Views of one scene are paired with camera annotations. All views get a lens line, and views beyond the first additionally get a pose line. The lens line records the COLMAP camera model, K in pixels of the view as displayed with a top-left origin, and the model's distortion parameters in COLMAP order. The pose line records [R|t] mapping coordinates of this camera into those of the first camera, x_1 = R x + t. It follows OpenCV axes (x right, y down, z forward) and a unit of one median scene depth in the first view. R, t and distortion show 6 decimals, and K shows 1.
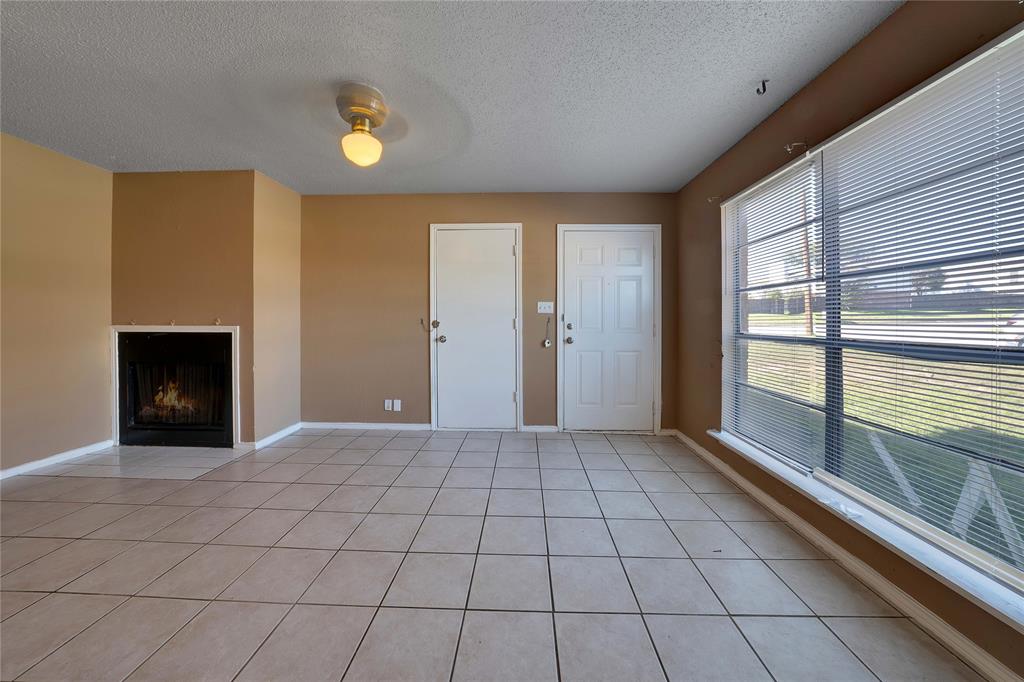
lens RADIAL K [[368.1, 0, 512.6], [0, 368.1, 320.8], [0, 0, 1]] dist [-0.000821, 0.000075]
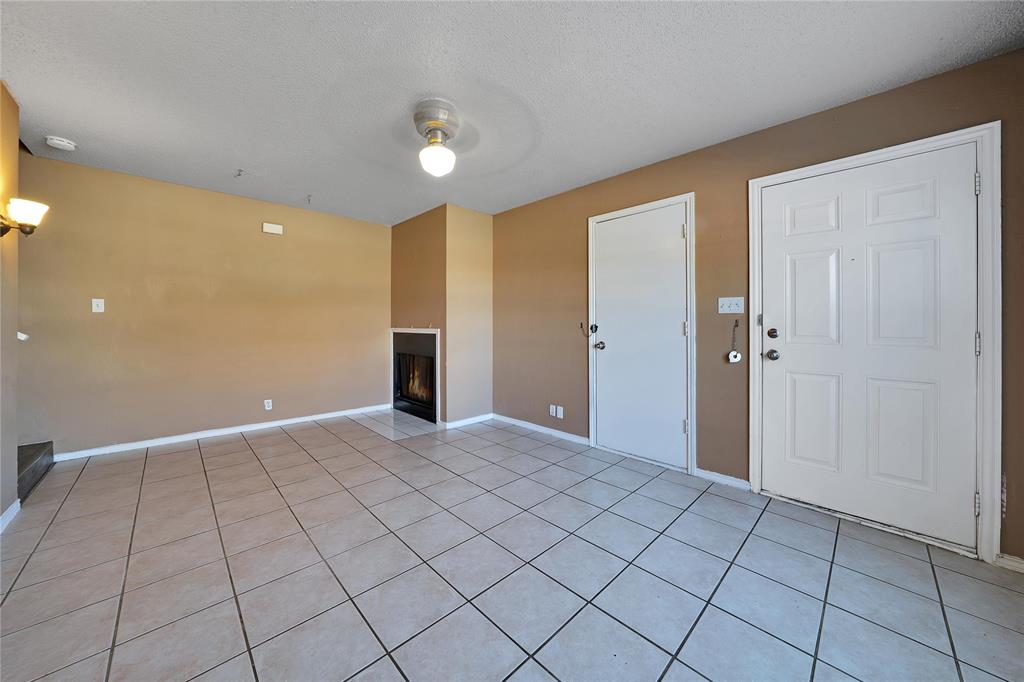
lens RADIAL K [[365.8, 0, 516.1], [0, 365.8, 324.3], [0, 0, 1]] dist [-0.001026, 0.000001]
pose [[0.726050, -0.002655, -0.687637, 0.269655], [-0.002032, 0.999980, -0.006006, 0.004655], [0.687639, 0.005758, 0.726030, 0.224646]]
